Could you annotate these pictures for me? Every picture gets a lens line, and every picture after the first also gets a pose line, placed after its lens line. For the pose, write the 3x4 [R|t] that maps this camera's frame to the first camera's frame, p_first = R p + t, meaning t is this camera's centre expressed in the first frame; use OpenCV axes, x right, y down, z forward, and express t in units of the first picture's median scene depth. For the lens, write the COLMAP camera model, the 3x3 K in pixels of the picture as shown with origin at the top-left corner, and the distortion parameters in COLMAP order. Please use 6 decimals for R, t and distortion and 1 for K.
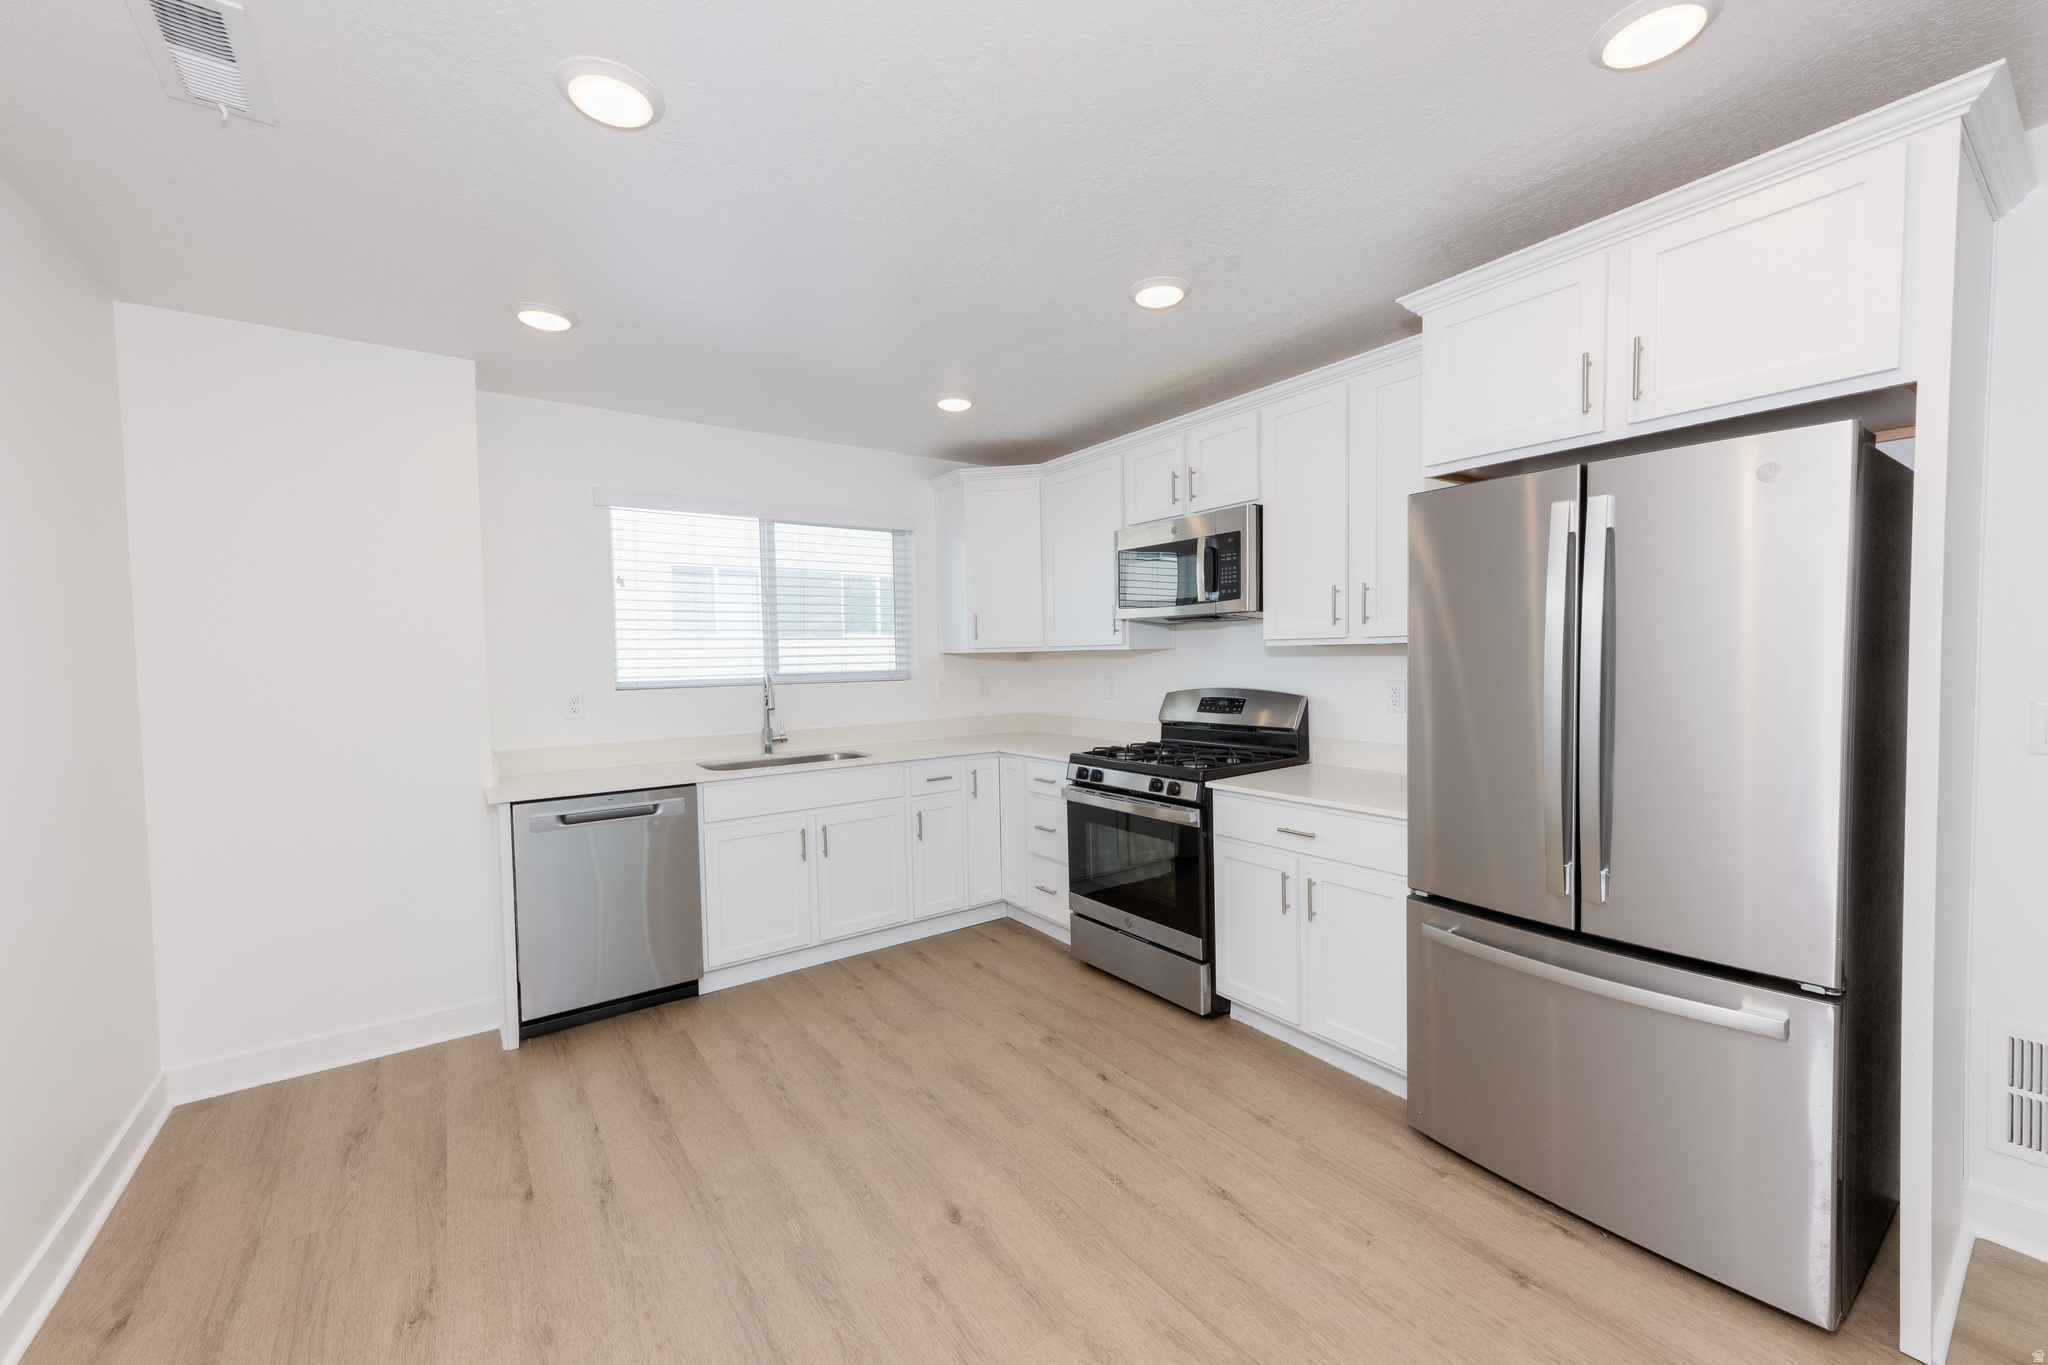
lens RADIAL K [[807.3, 0, 1055.7], [0, 807.3, 648.9], [0, 0, 1]] dist [0.013288, -0.000086]
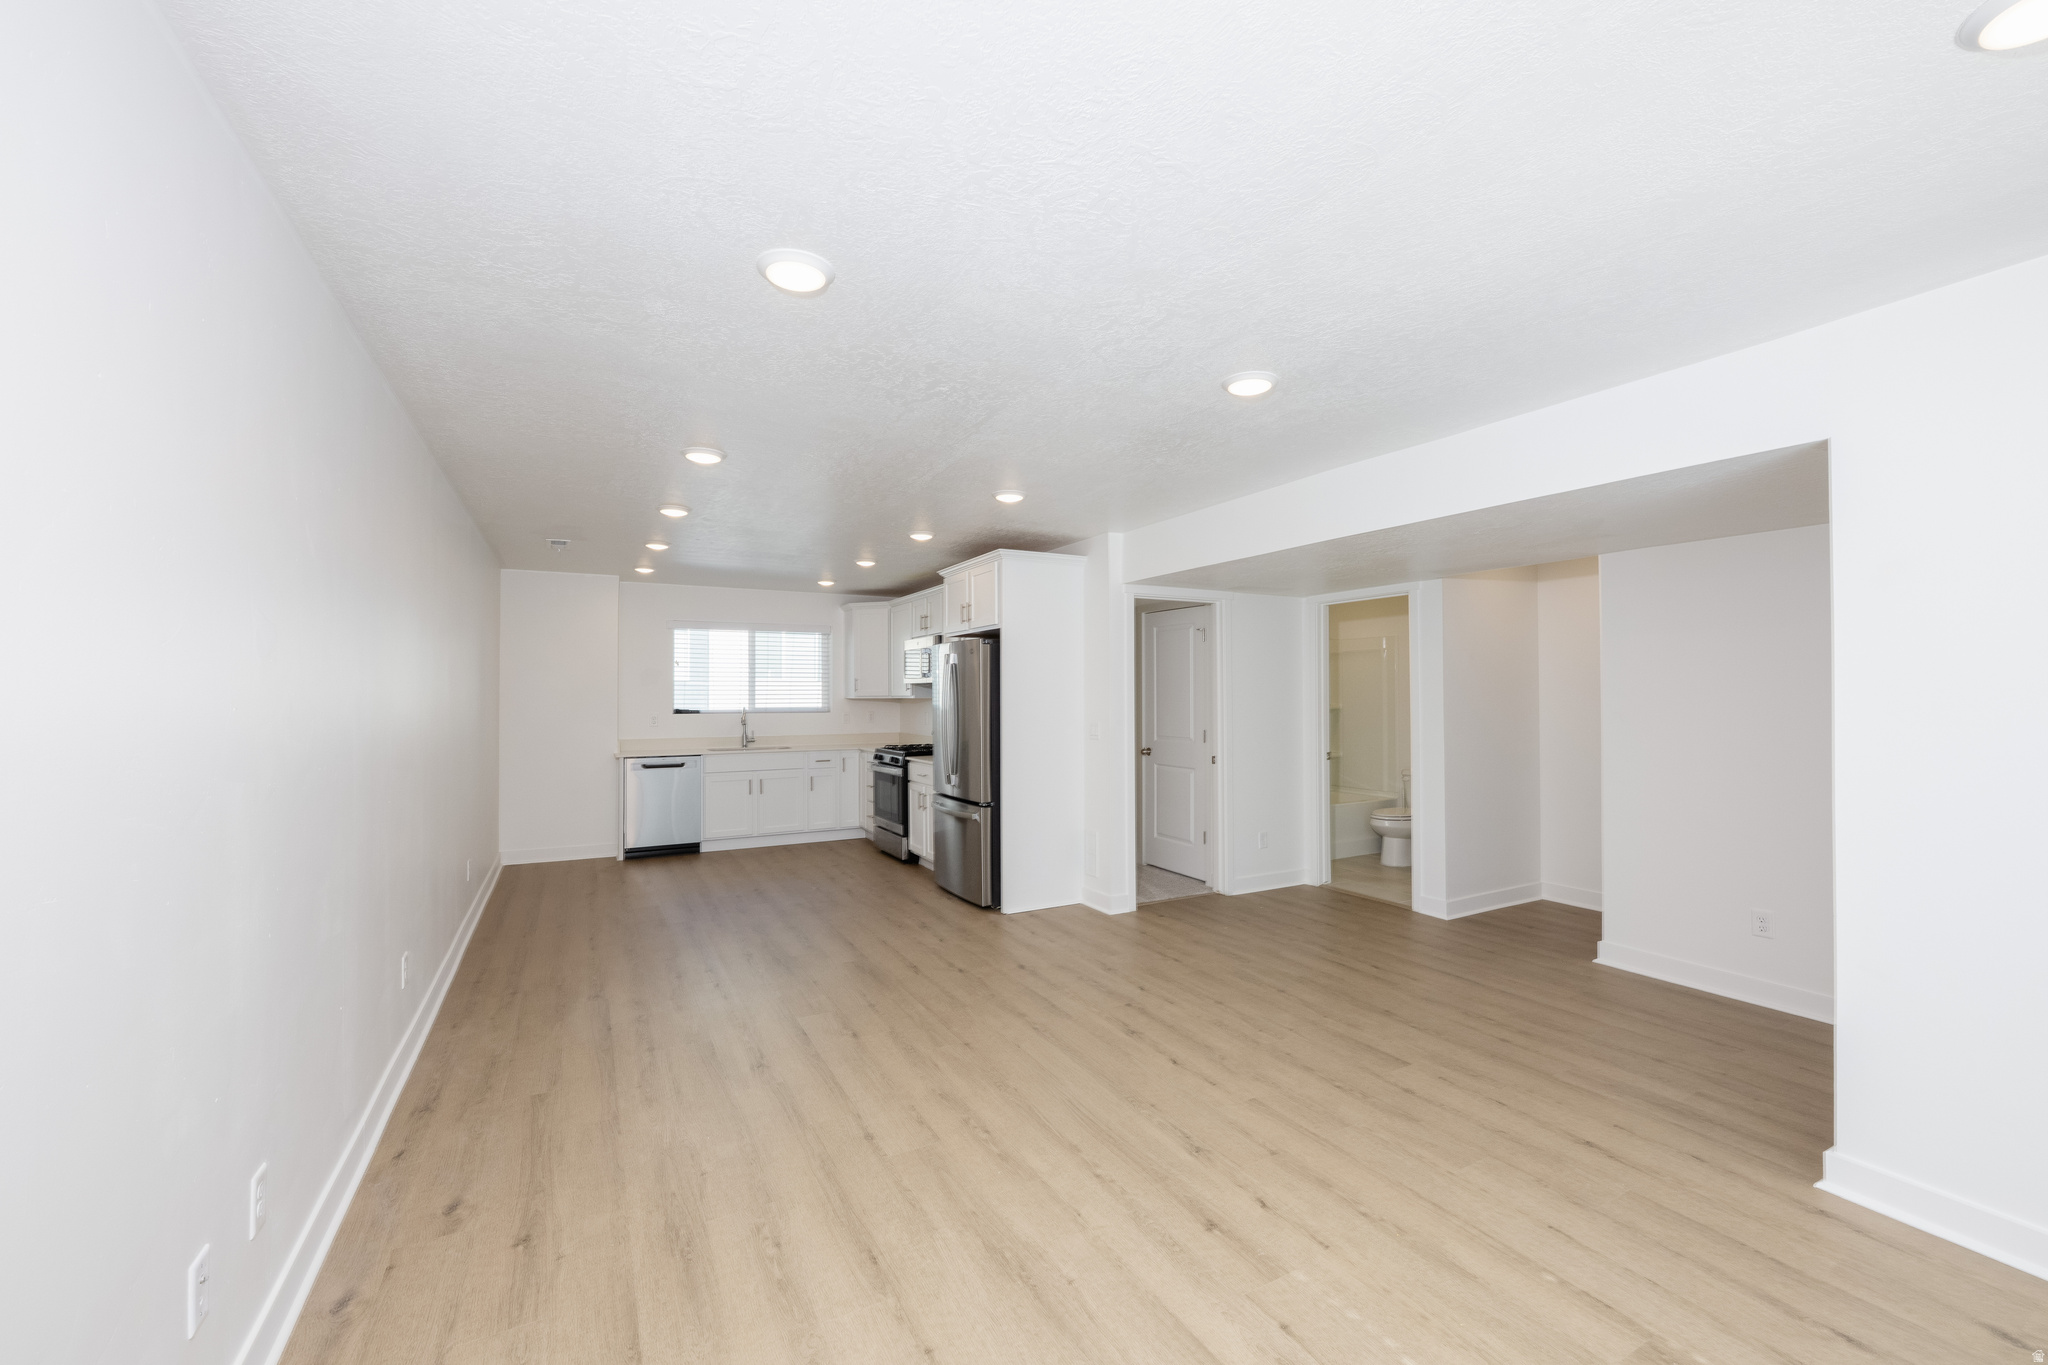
lens RADIAL K [[807.3, 0, 1055.5], [0, 807.3, 646.2], [0, 0, 1]] dist [0.013288, -0.000086]
pose [[0.993203, 0.006922, -0.116189, 0.731926], [-0.013299, 0.998441, -0.054201, -0.026438], [0.115632, 0.055378, 0.991747, -1.050088]]
